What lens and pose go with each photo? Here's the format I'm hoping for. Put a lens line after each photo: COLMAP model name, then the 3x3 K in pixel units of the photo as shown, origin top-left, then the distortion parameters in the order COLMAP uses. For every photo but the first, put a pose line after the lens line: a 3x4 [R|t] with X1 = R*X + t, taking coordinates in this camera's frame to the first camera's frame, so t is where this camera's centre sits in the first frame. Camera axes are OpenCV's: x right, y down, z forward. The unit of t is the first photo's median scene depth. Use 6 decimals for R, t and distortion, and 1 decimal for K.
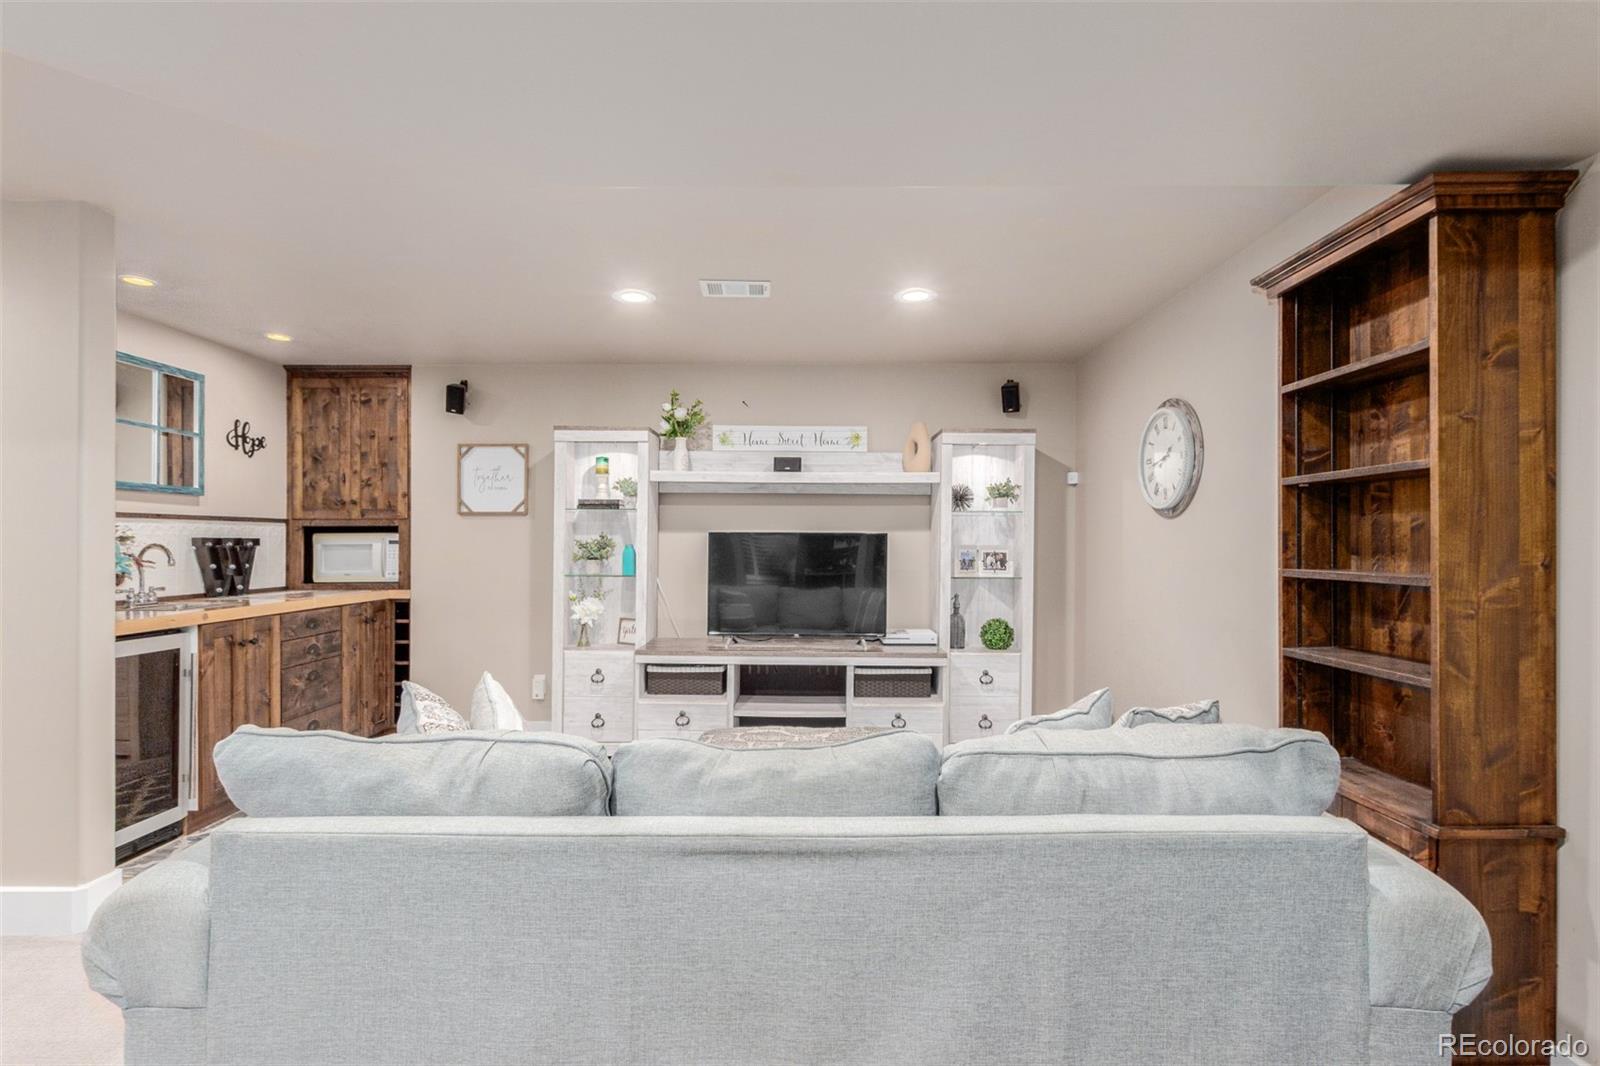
lens RADIAL K [[722.9, 0, 808.7], [0, 722.9, 541.5], [0, 0, 1]] dist [0.001708, 0.000162]
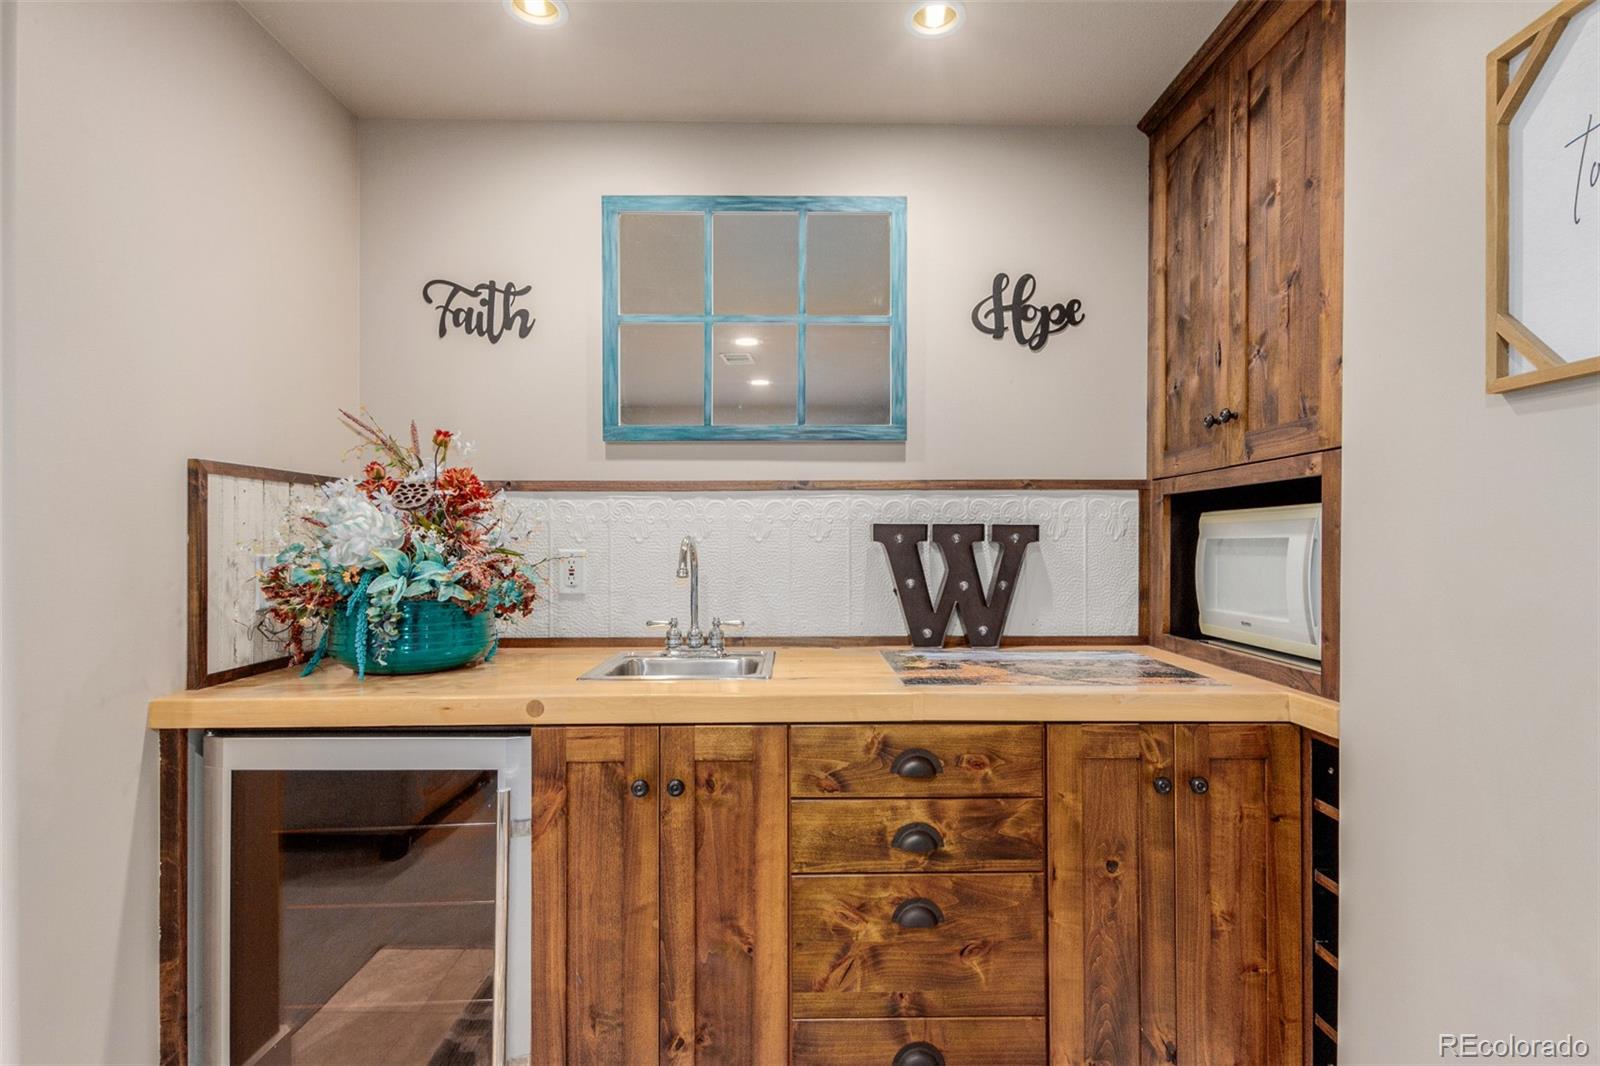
lens RADIAL K [[778.7, 0, 800.0], [0, 778.7, 533.0], [0, 0, 1]] dist [0.002702, 0.000305]
pose [[-0.004764, -0.004776, -0.999977, -0.277004], [0.002789, 0.999985, -0.004789, 0.002539], [0.999985, -0.002812, -0.004751, 0.857165]]
